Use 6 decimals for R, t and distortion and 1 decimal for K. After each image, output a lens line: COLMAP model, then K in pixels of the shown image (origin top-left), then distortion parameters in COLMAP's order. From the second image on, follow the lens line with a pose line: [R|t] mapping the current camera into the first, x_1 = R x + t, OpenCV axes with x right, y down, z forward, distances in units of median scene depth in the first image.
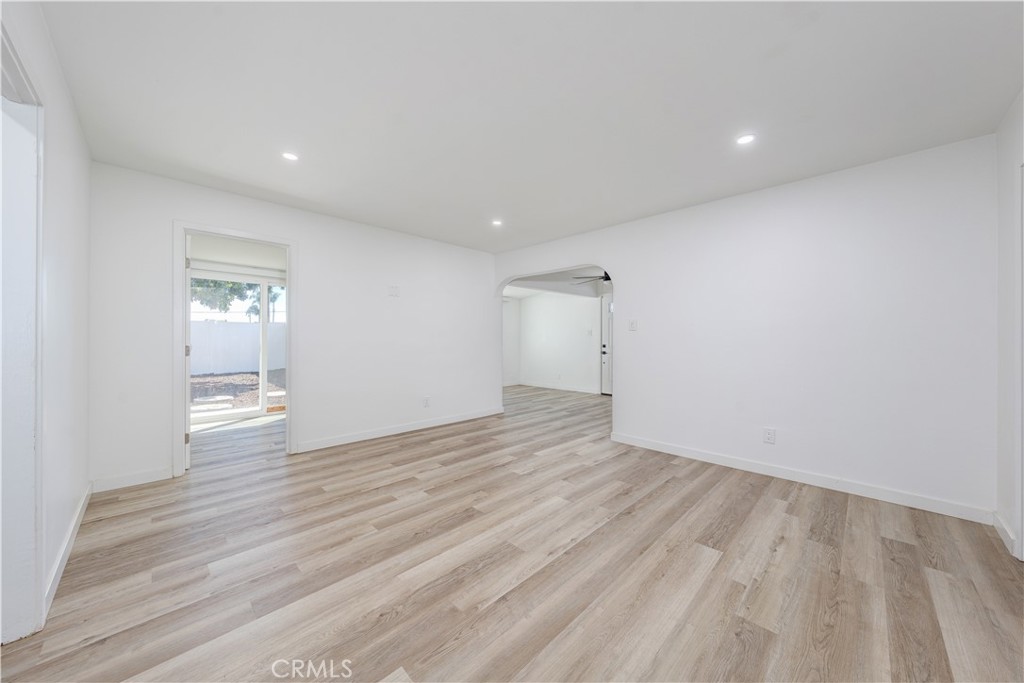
lens RADIAL K [[358.3, 0, 518.6], [0, 358.3, 341.6], [0, 0, 1]] dist [-0.001720, -0.000086]
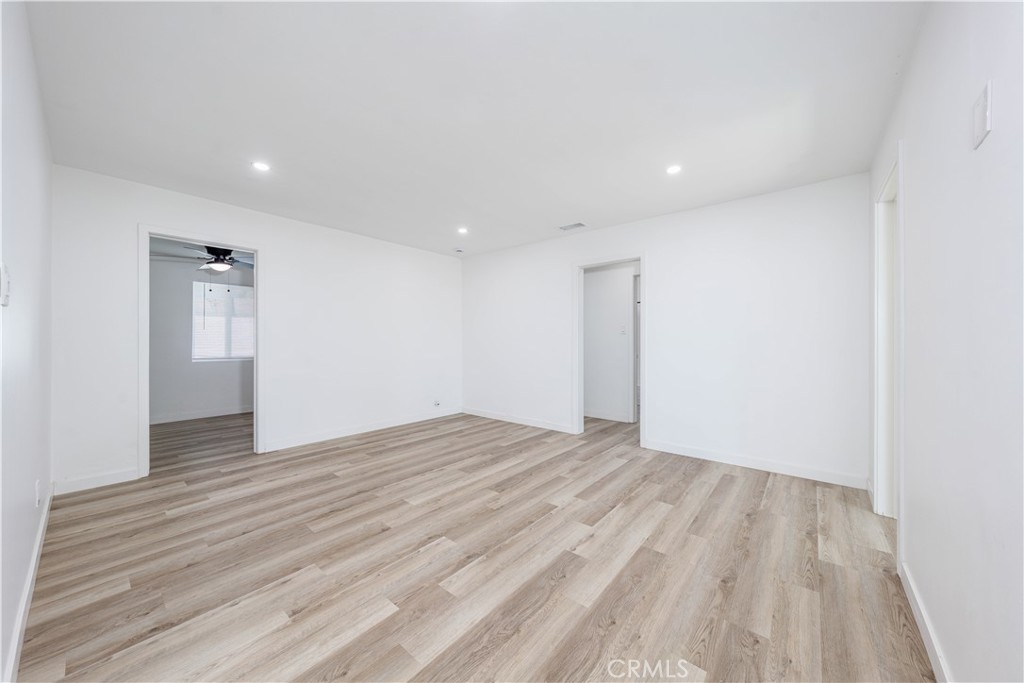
lens RADIAL K [[358.3, 0, 518.6], [0, 358.3, 341.6], [0, 0, 1]] dist [-0.001720, -0.000086]
pose [[-0.996395, -0.004912, -0.084696, -0.087550], [-0.005537, 0.999959, 0.007144, -0.011125], [0.084658, 0.007587, -0.996381, 1.944147]]
